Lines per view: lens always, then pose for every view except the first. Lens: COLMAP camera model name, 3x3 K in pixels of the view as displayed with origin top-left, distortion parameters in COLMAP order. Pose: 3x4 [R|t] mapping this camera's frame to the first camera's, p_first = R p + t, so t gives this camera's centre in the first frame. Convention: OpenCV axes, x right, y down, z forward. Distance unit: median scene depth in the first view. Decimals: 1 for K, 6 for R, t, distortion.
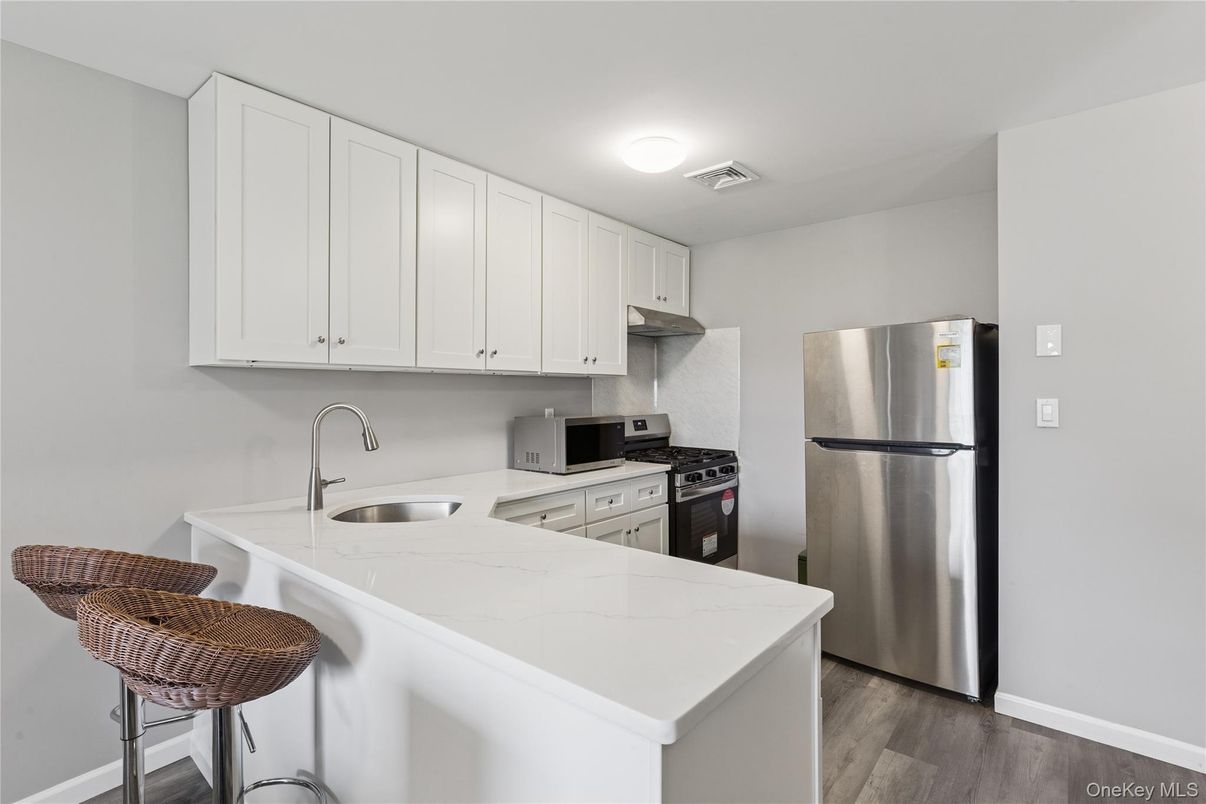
lens RADIAL K [[572.2, 0, 603.0], [0, 572.2, 402.0], [0, 0, 1]] dist [0.001062, 0.000134]
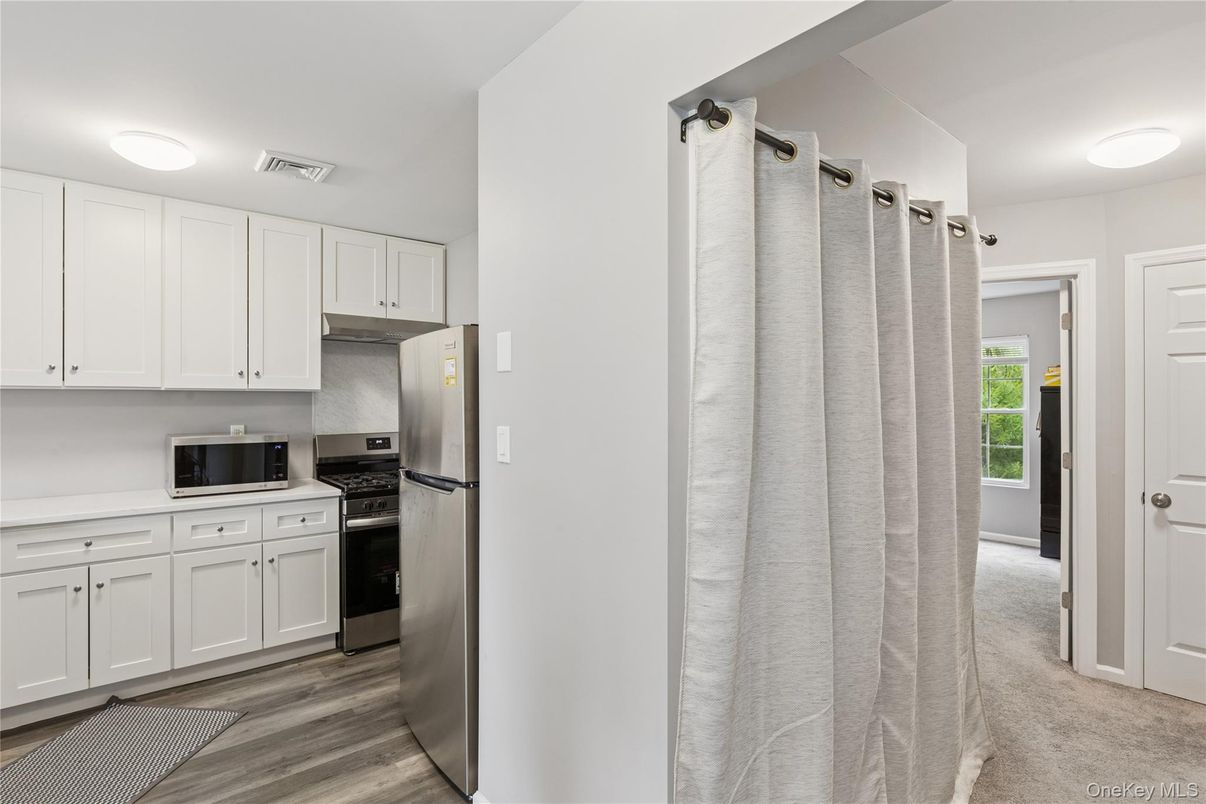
lens RADIAL K [[612.8, 0, 603.0], [0, 612.8, 402.0], [0, 0, 1]] dist [-0.001991, -0.000048]
pose [[0.984029, 0.005259, -0.177933, 0.763265], [-0.007353, 0.999911, -0.011115, -0.022075], [0.177858, 0.012245, 0.983980, 0.137061]]
